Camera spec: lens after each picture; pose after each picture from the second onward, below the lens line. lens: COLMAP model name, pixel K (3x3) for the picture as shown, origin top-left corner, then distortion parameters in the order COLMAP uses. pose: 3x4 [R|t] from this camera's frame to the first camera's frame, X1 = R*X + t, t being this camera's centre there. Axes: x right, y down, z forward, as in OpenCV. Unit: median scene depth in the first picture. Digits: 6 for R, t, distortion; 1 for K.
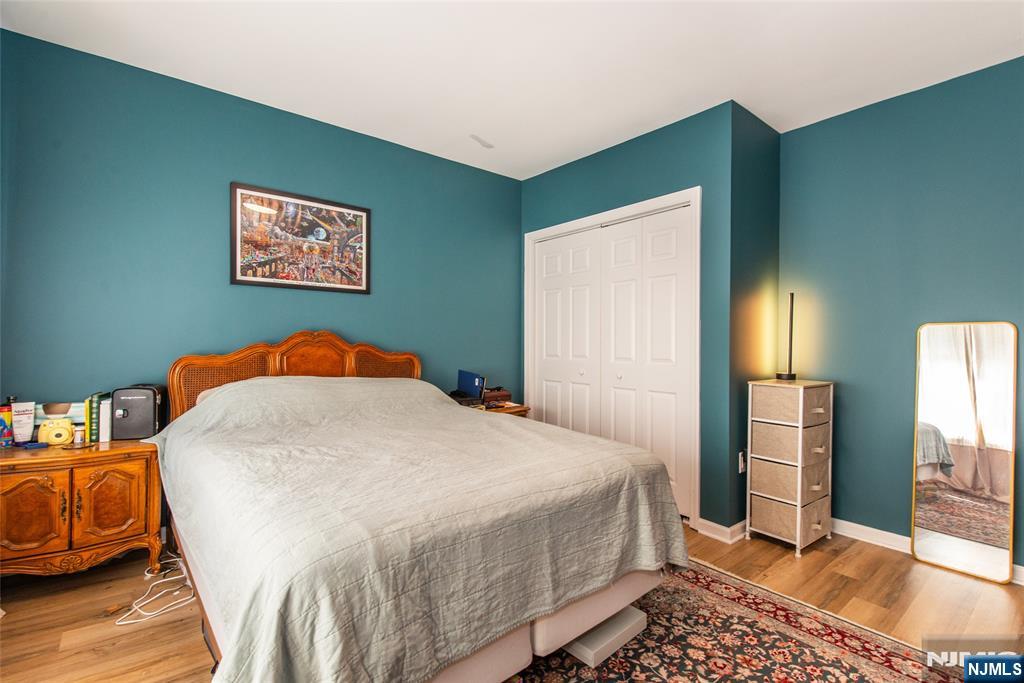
lens RADIAL K [[457.1, 0, 511.0], [0, 457.1, 343.3], [0, 0, 1]] dist [0.003762, -0.000202]
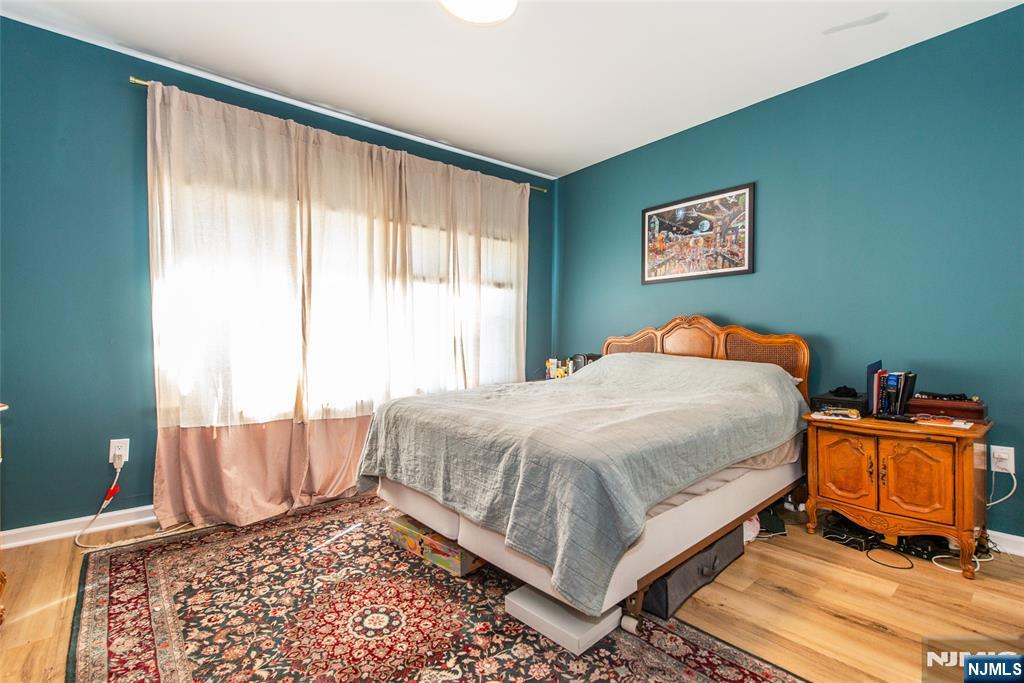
lens RADIAL K [[457.1, 0, 511.4], [0, 457.1, 340.9], [0, 0, 1]] dist [0.003762, -0.000202]
pose [[0.034030, -0.005094, -0.999408, 0.660017], [-0.001728, 0.999985, -0.005155, 0.040775], [0.999419, 0.001903, 0.034021, 0.510362]]
